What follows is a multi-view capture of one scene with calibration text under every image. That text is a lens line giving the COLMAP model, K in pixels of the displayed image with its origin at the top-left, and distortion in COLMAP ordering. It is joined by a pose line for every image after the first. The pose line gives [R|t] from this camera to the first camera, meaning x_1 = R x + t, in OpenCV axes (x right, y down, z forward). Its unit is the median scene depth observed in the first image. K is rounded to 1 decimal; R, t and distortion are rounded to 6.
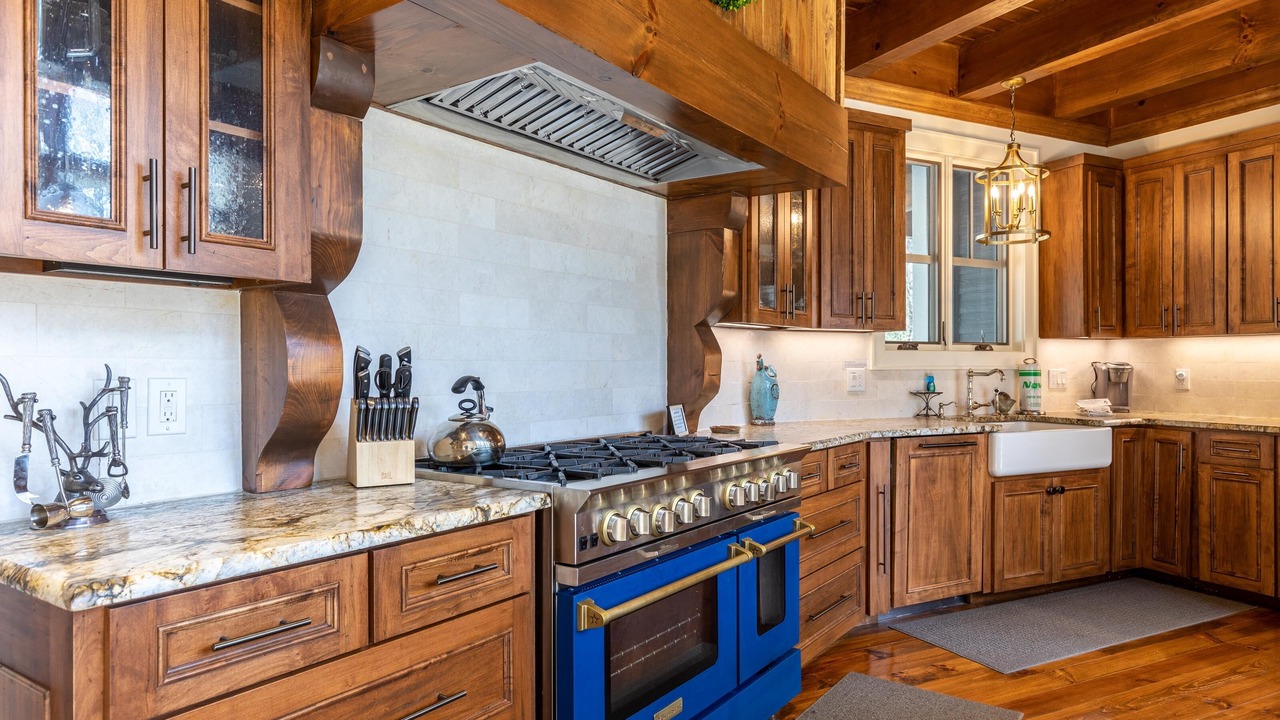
lens RADIAL K [[803.6, 0, 640.0], [0, 803.6, 360.0], [0, 0, 1]] dist [-0.001732, -0.001074]
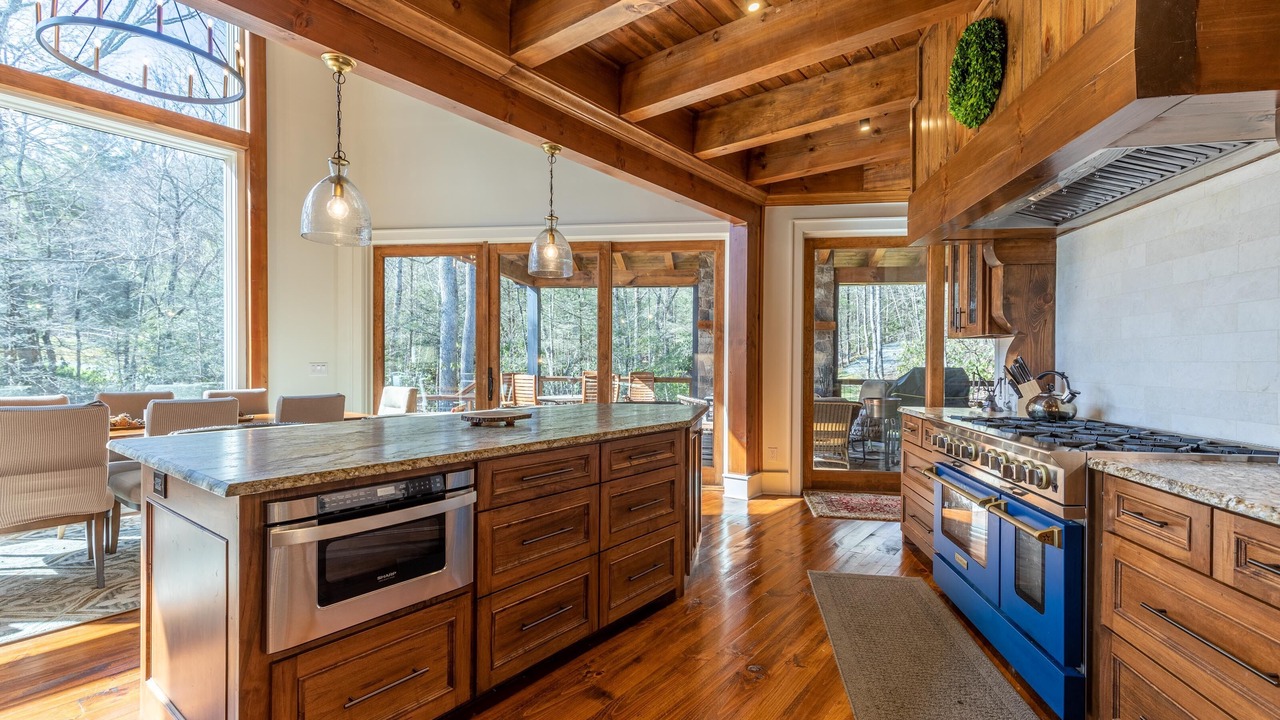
lens RADIAL K [[595.2, 0, 640.0], [0, 595.2, 360.0], [0, 0, 1]] dist [0.000301, 0.000010]
pose [[-0.903149, -0.004069, -0.429308, 0.933550], [-0.001252, 0.999976, -0.006844, 0.005078], [0.429325, -0.005644, -0.903132, 1.403460]]
